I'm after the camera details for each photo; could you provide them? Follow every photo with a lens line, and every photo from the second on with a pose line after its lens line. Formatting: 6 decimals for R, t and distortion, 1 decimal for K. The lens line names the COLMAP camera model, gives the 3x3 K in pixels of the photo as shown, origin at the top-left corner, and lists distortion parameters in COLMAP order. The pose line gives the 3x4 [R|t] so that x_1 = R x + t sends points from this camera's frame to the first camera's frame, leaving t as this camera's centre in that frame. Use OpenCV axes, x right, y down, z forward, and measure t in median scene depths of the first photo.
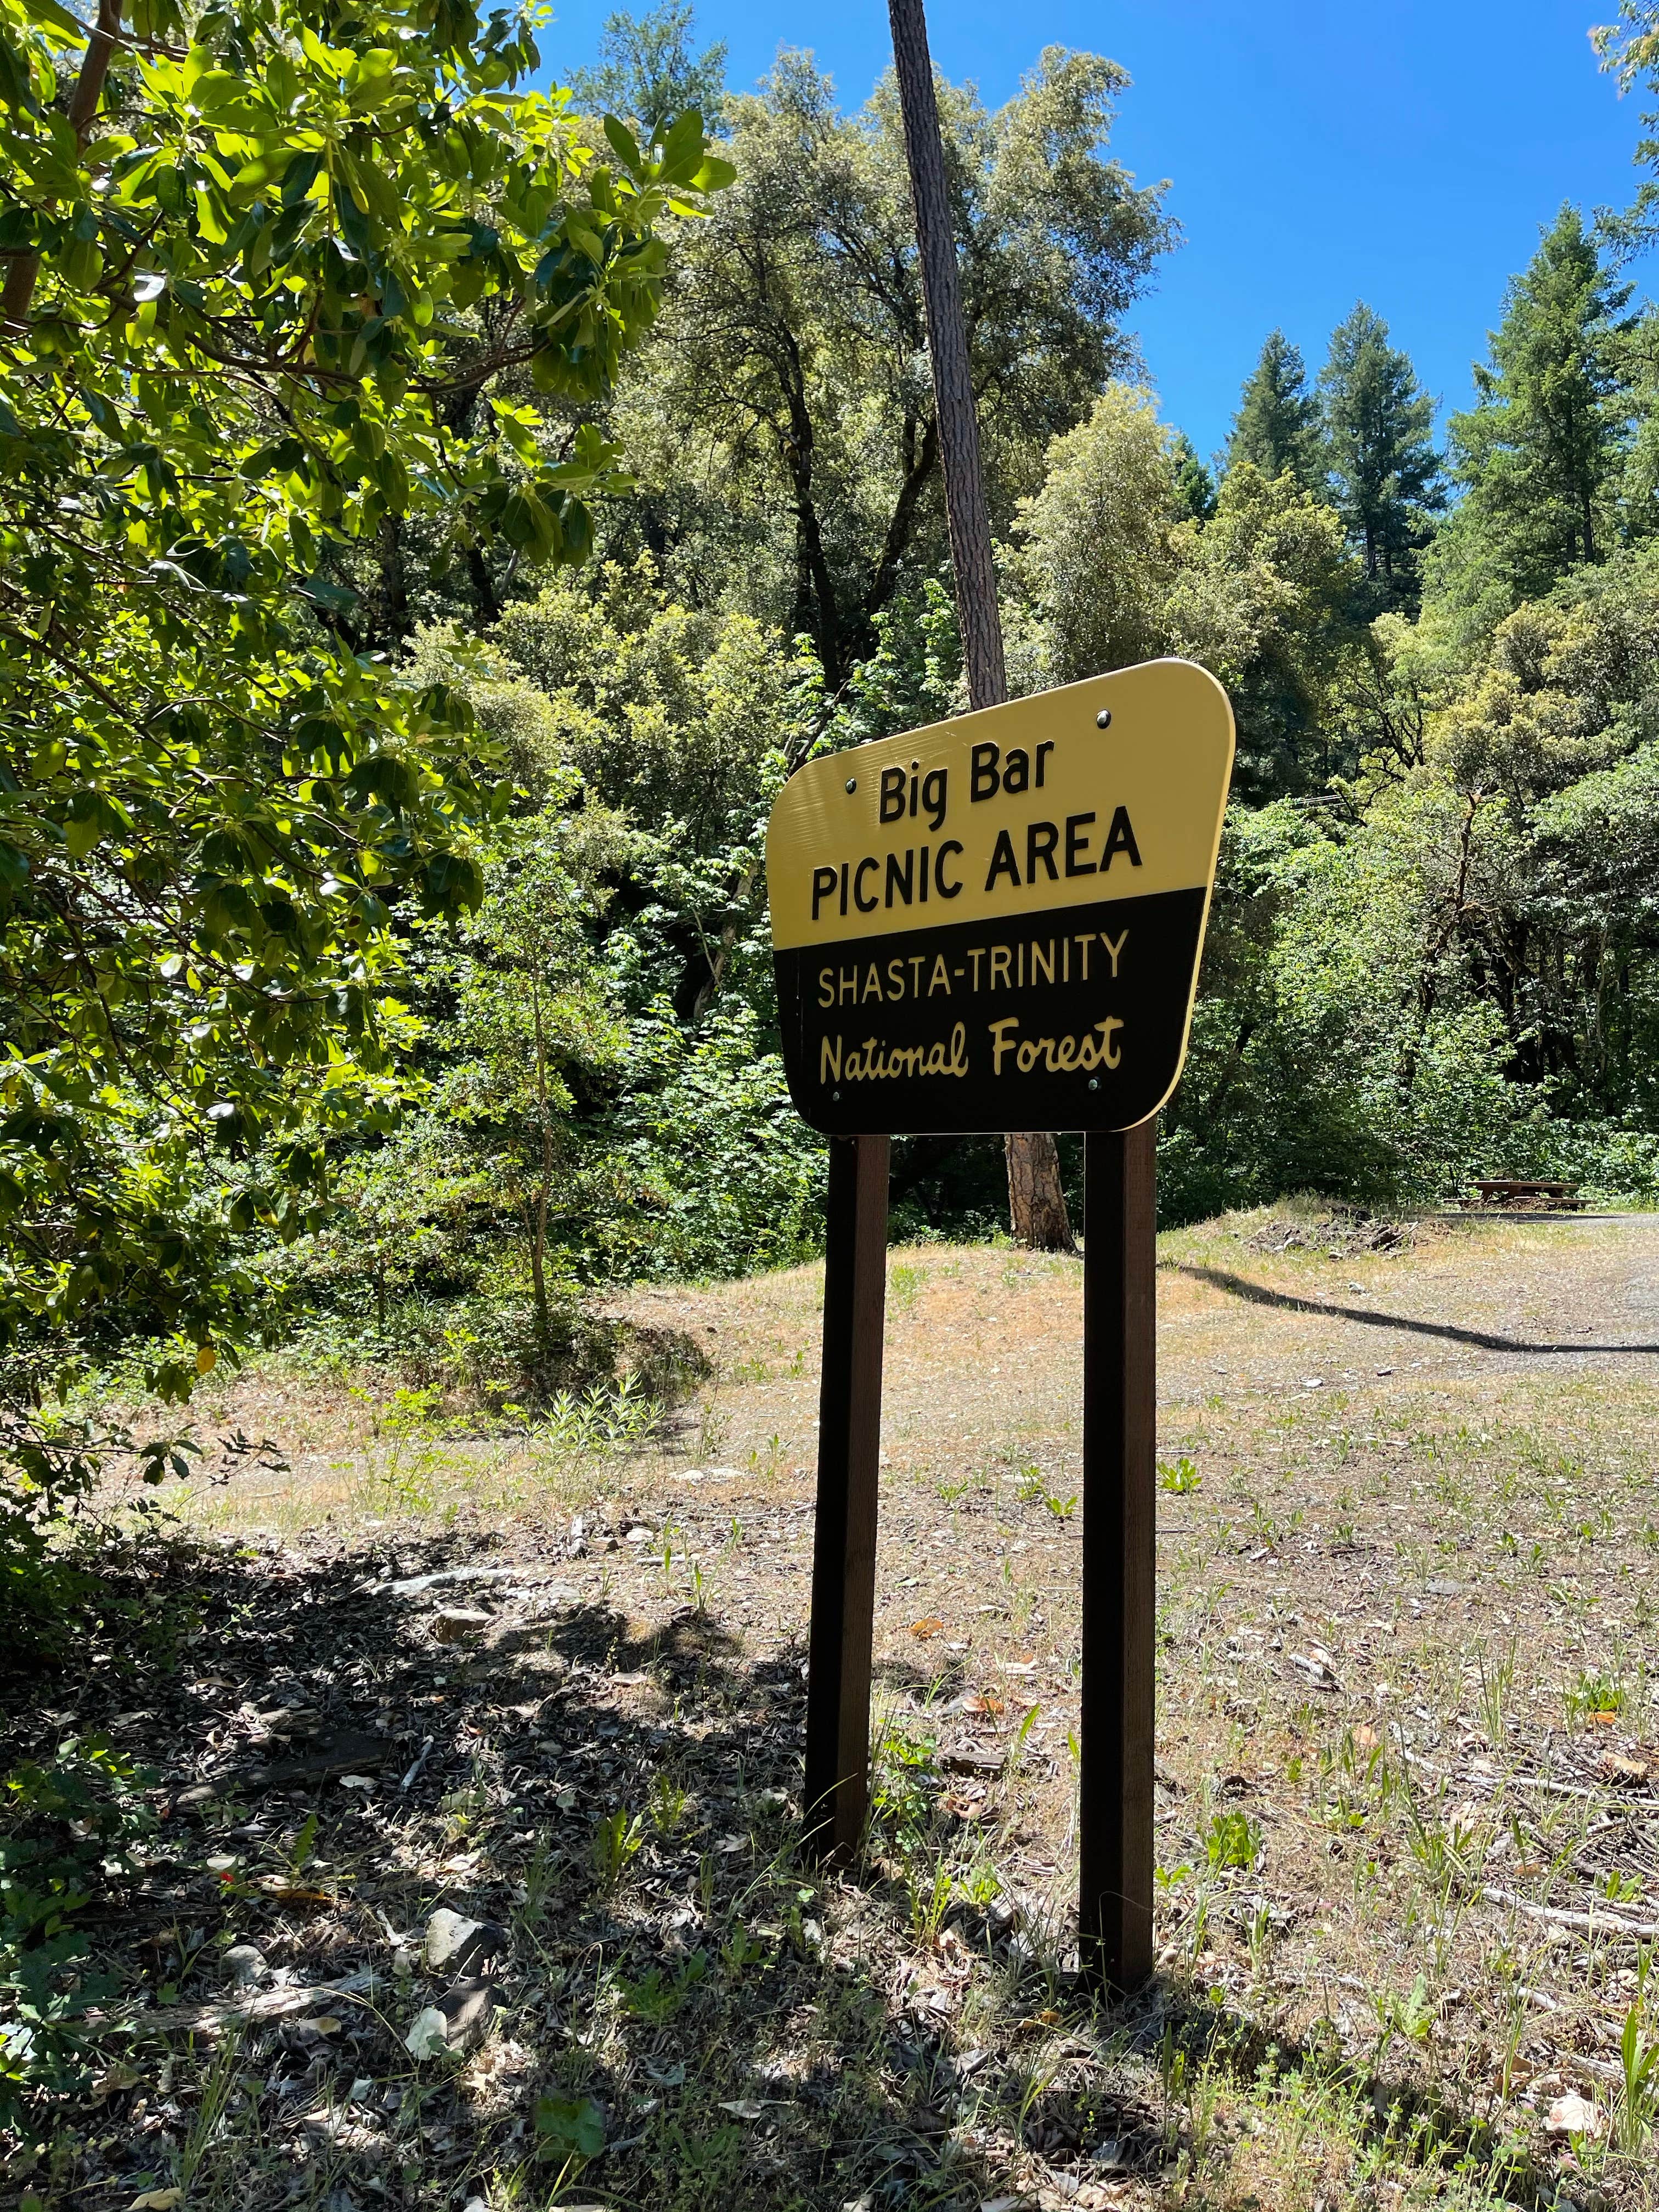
lens RADIAL K [[1690.7, 0, 817.2], [0, 1690.7, 1091.0], [0, 0, 1]] dist [0.096605, -0.072627]
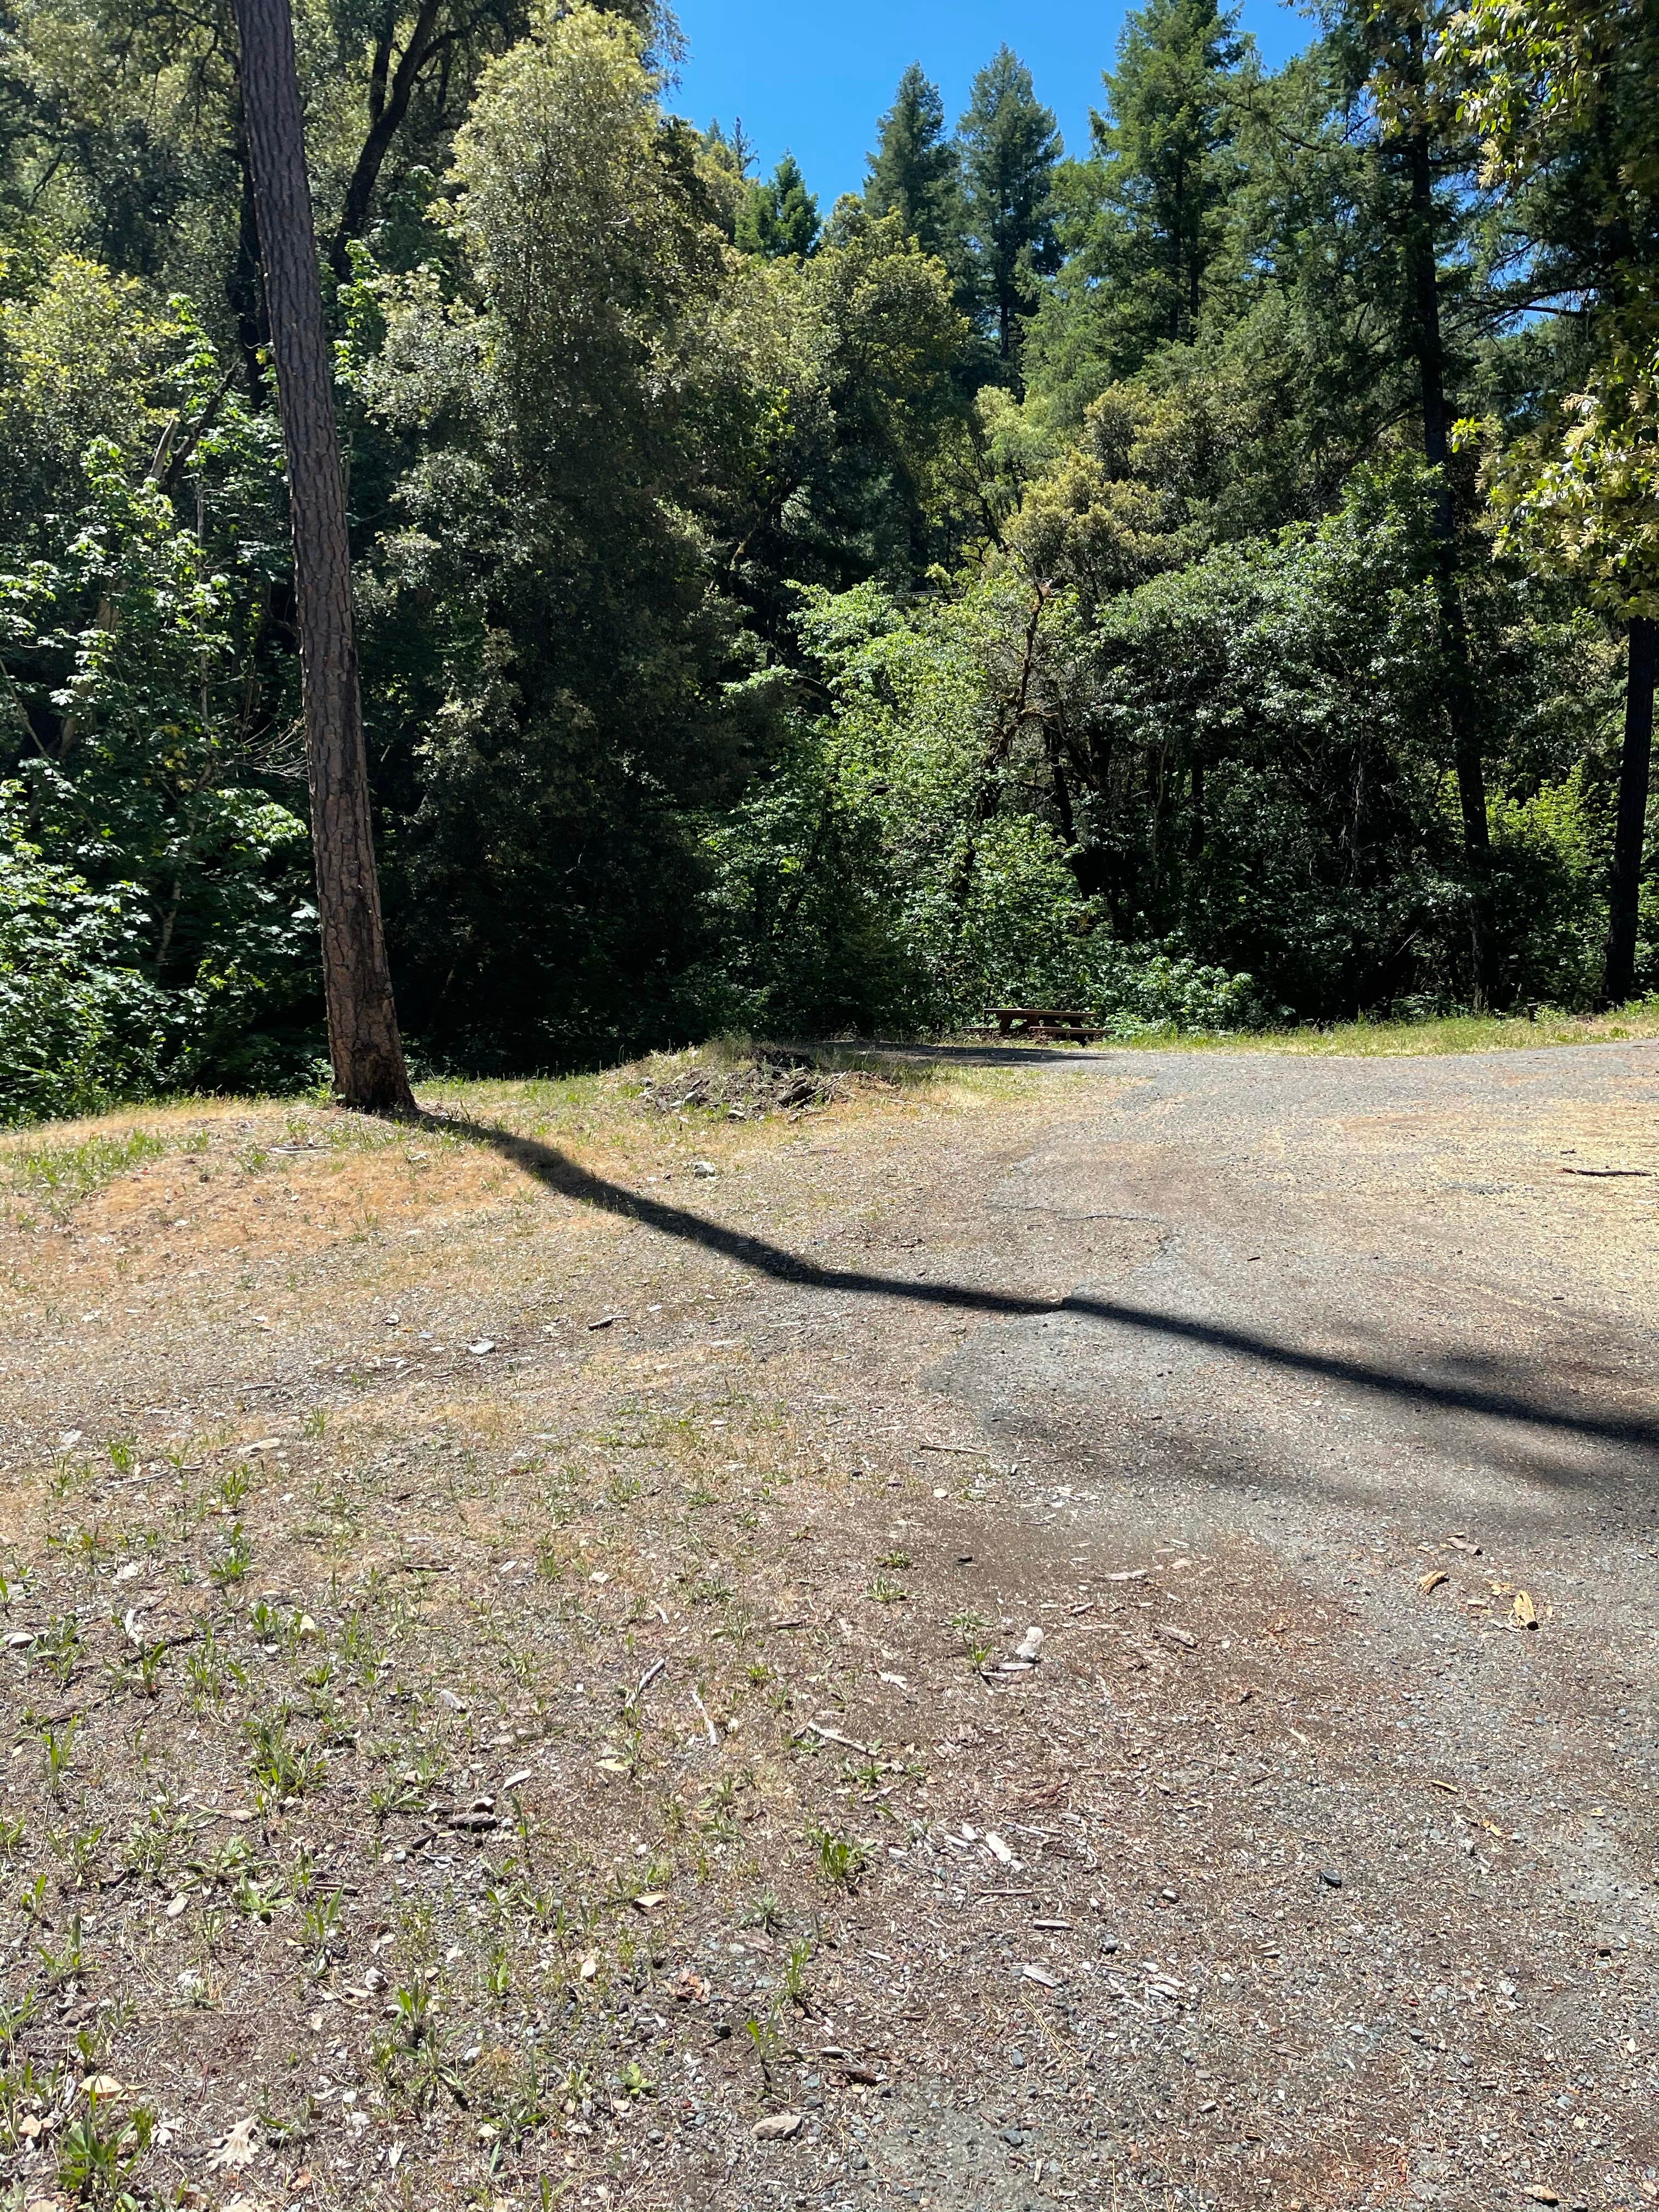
lens RADIAL K [[1690.7, 0, 817.2], [0, 1690.7, 1091.0], [0, 0, 1]] dist [0.096605, -0.072627]
pose [[0.980938, 0.009107, 0.194107, 0.078121], [-0.032538, 0.992496, 0.117865, -0.006006], [-0.191577, -0.121935, 0.973874, 0.080434]]
